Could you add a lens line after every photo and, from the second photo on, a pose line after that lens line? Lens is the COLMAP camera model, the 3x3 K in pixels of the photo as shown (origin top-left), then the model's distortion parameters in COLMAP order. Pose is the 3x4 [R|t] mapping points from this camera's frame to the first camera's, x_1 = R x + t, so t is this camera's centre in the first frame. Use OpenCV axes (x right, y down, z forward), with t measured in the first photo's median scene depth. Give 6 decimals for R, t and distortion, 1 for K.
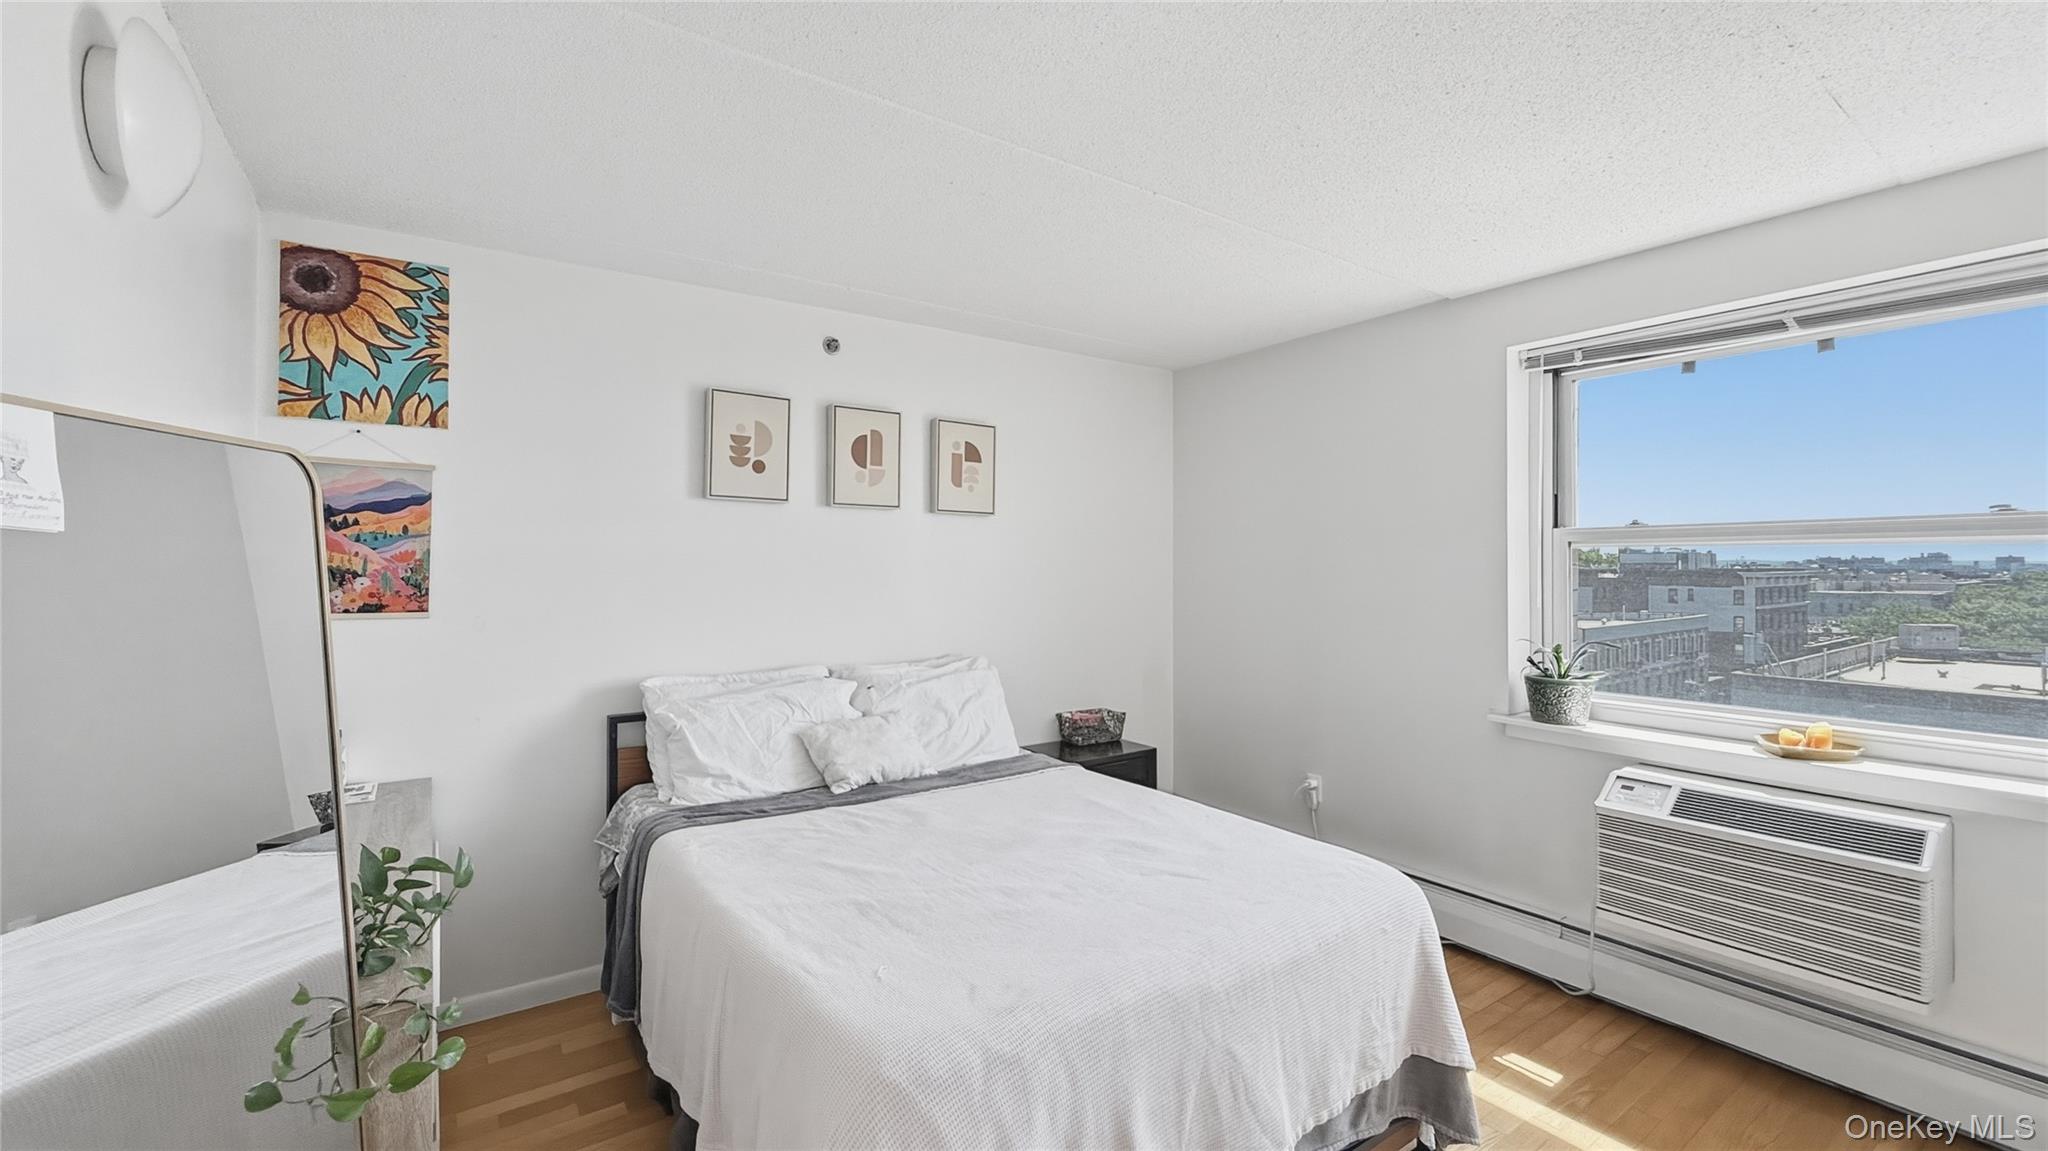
lens RADIAL K [[827.4, 0, 1021.3], [0, 827.4, 561.7], [0, 0, 1]] dist [0.001140, 0.000067]
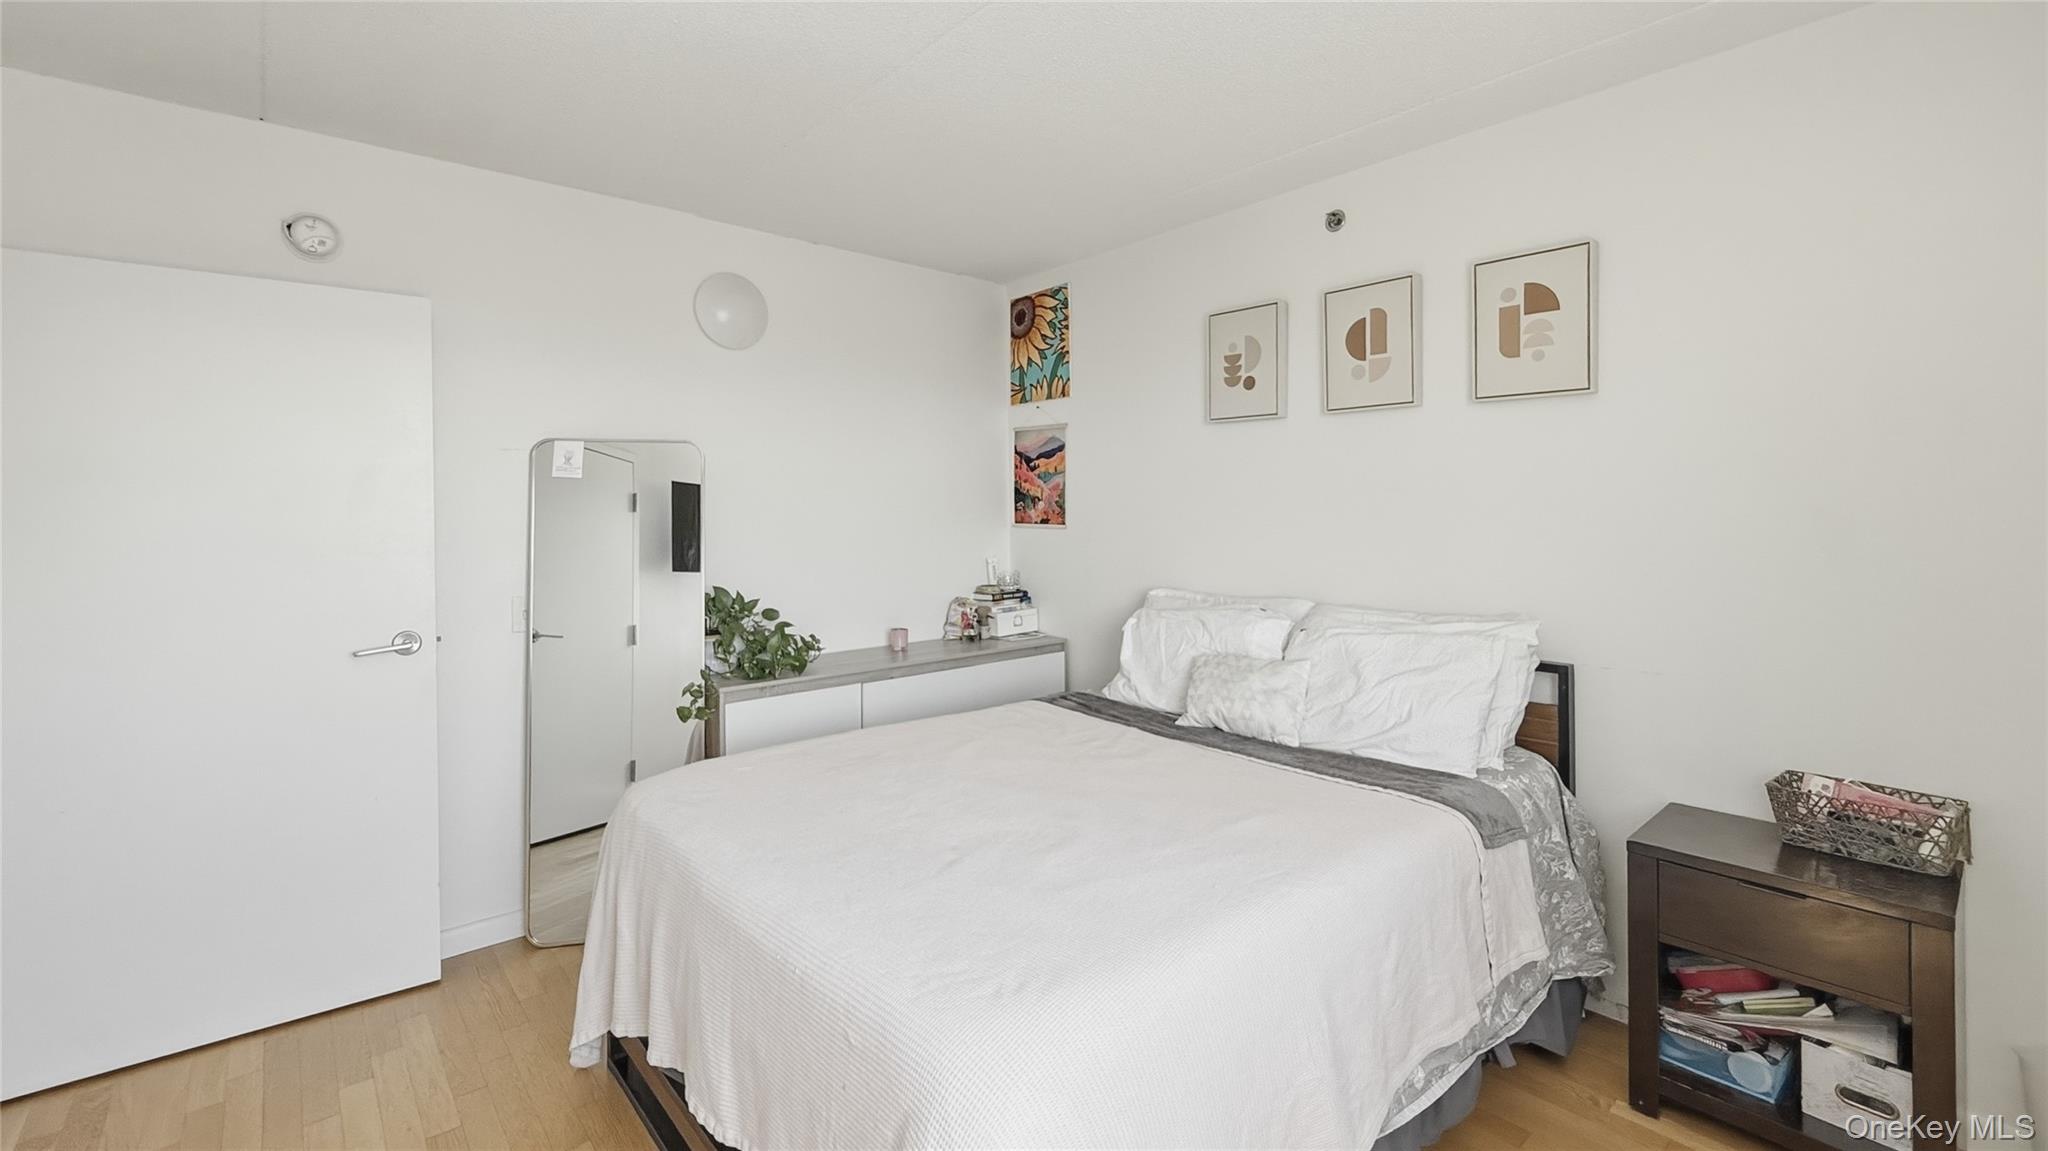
lens RADIAL K [[854.8, 0, 1022.6], [0, 854.8, 522.3], [0, 0, 1]] dist [-0.001161, -0.000201]
pose [[0.116665, 0.010289, -0.993118, 0.756504], [0.009660, 0.999887, 0.011494, 0.038096], [0.993124, -0.010935, 0.116553, 0.745768]]
